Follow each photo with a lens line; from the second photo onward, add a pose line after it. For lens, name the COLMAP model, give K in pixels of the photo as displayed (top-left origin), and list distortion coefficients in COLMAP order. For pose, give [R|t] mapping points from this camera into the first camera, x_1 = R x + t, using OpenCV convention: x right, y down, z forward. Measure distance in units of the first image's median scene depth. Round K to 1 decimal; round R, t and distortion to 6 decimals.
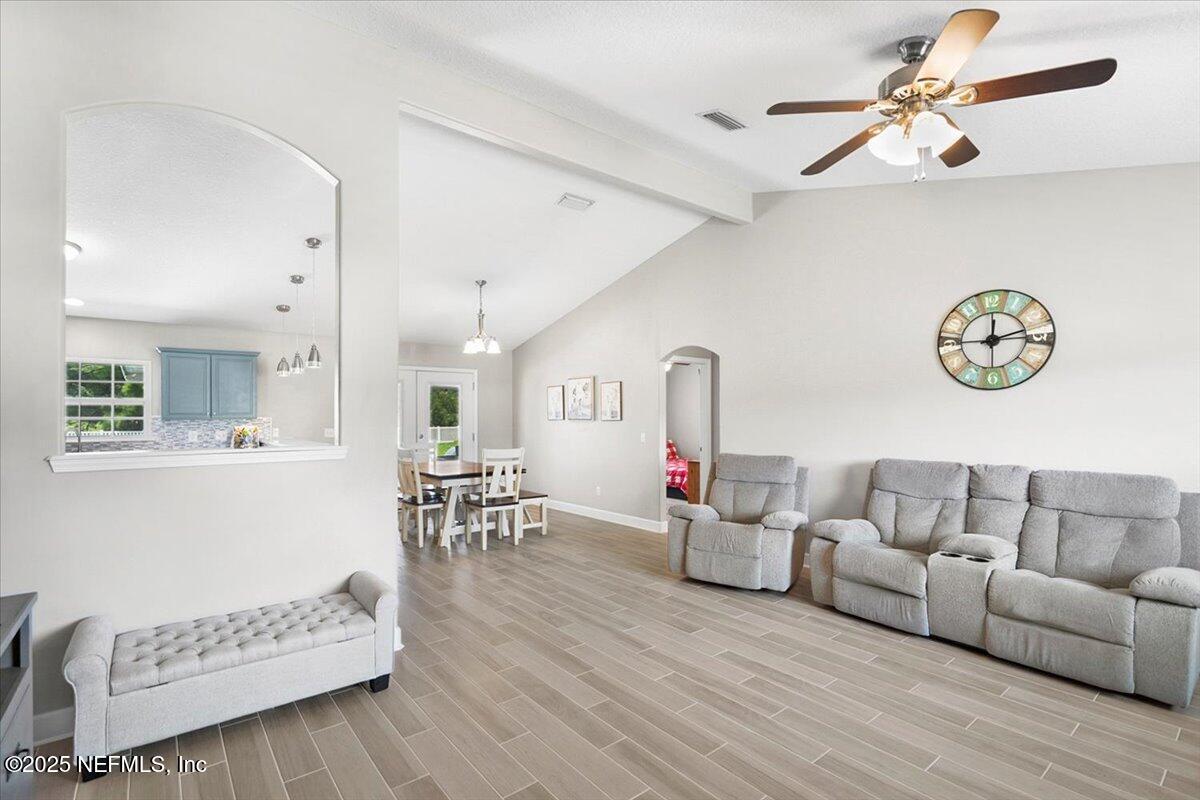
lens RADIAL K [[557.7, 0, 600.0], [0, 557.7, 400.0], [0, 0, 1]] dist [-0.001307, 0.000008]
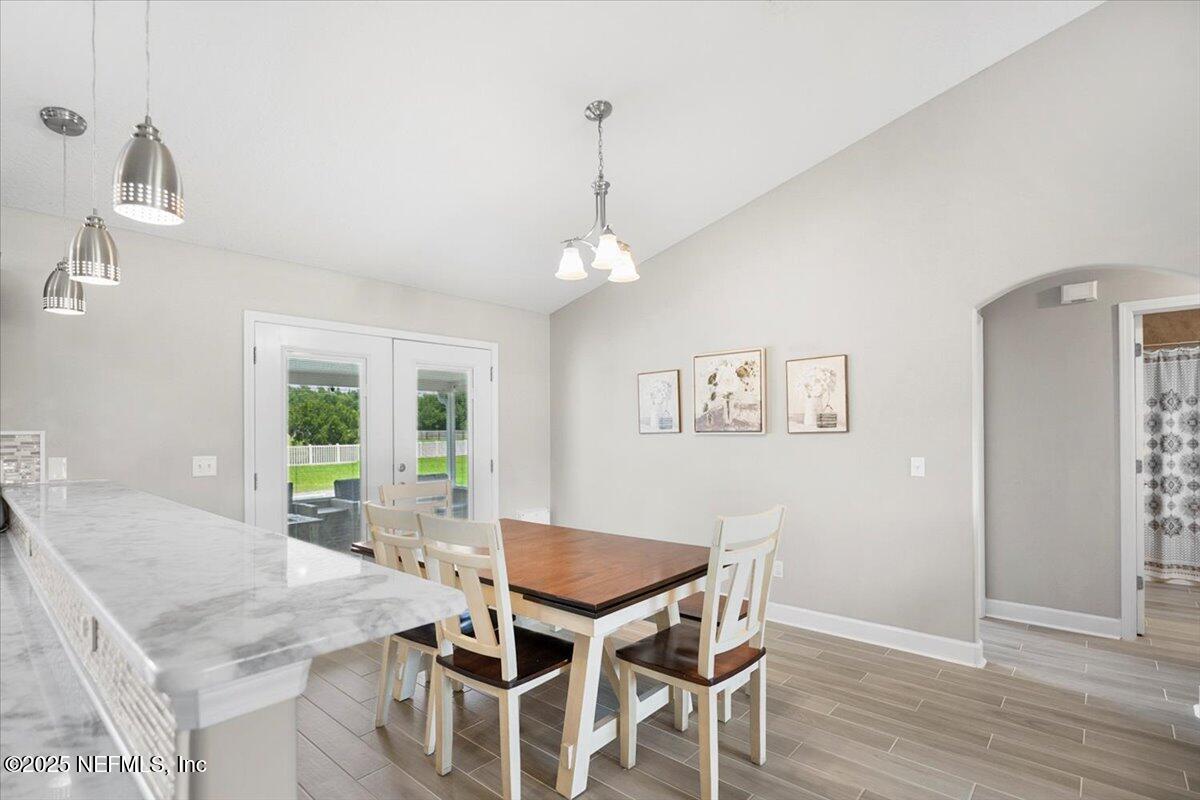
lens RADIAL K [[571.9, 0, 600.1], [0, 571.9, 422.9], [0, 0, 1]] dist [0.000960, 0.000134]
pose [[0.985852, -0.004121, 0.167567, -0.302221], [0.001696, 0.999892, 0.014615, 0.022656], [-0.167609, -0.014124, 0.985752, 0.600572]]
